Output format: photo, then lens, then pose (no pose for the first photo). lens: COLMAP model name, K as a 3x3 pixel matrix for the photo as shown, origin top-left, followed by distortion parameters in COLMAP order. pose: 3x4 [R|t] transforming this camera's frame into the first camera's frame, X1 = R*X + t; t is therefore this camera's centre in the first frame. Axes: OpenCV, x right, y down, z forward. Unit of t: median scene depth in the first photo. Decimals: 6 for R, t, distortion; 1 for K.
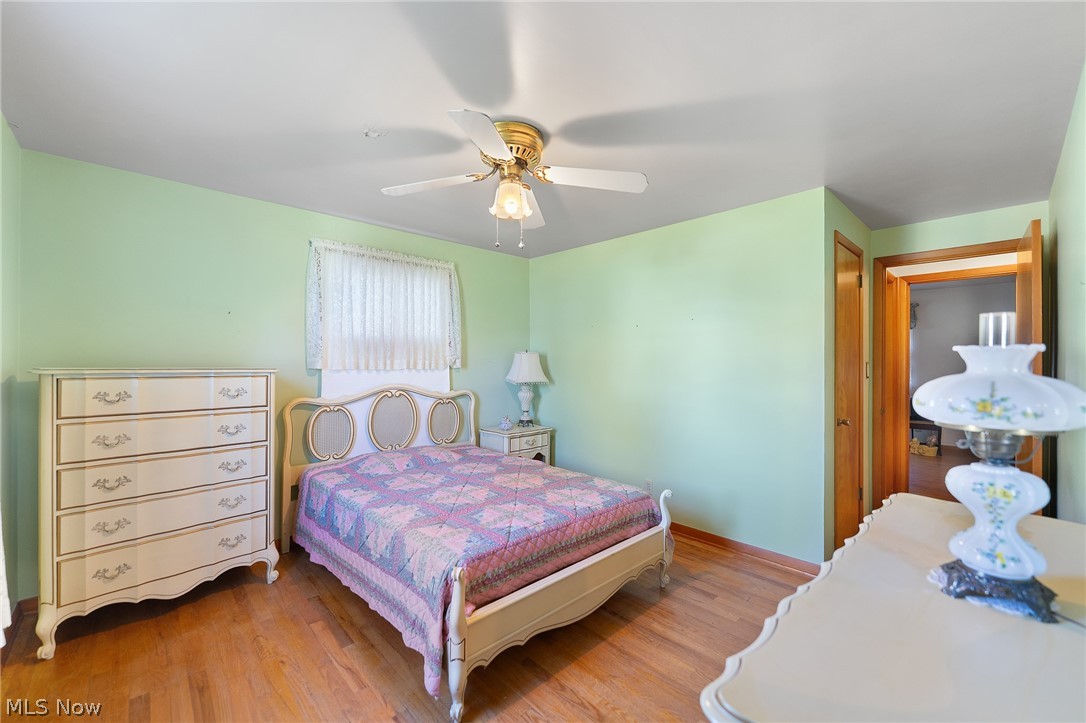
lens RADIAL K [[441.7, 0, 545.7], [0, 441.7, 362.1], [0, 0, 1]] dist [-0.001921, -0.000134]
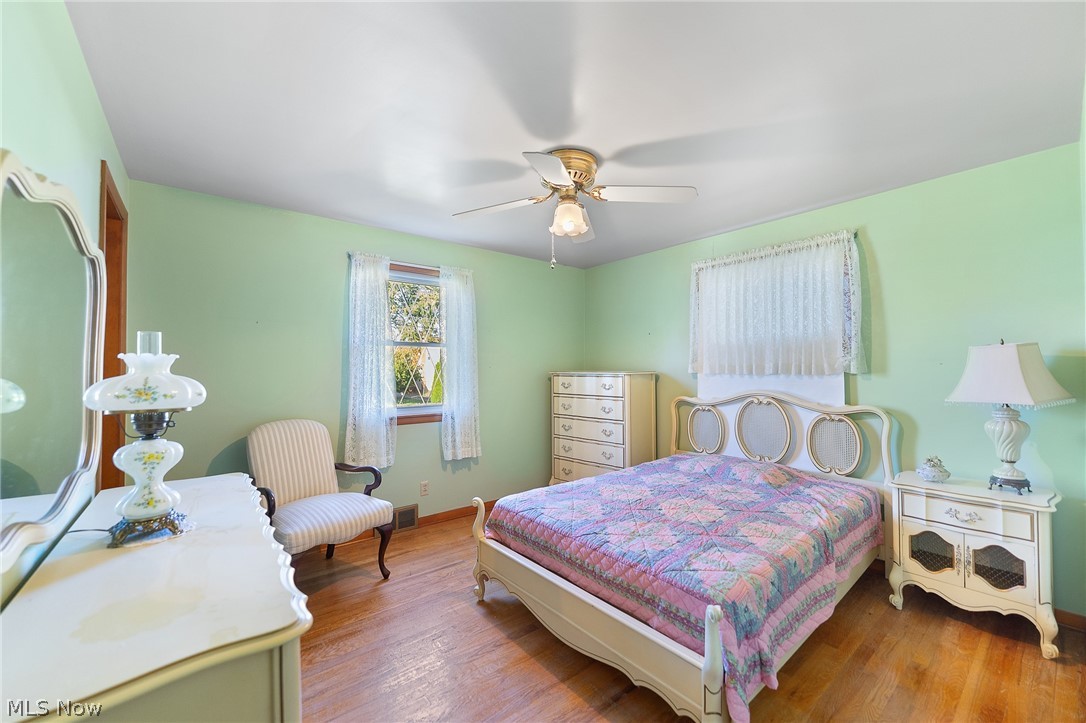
lens RADIAL K [[433.4, 0, 546.8], [0, 433.4, 367.2], [0, 0, 1]] dist [-0.000016, 0.000024]
pose [[-0.076336, -0.006712, -0.997060, 0.892746], [0.004044, 0.999967, -0.007041, 0.008732], [0.997074, -0.004570, -0.076306, 0.927182]]
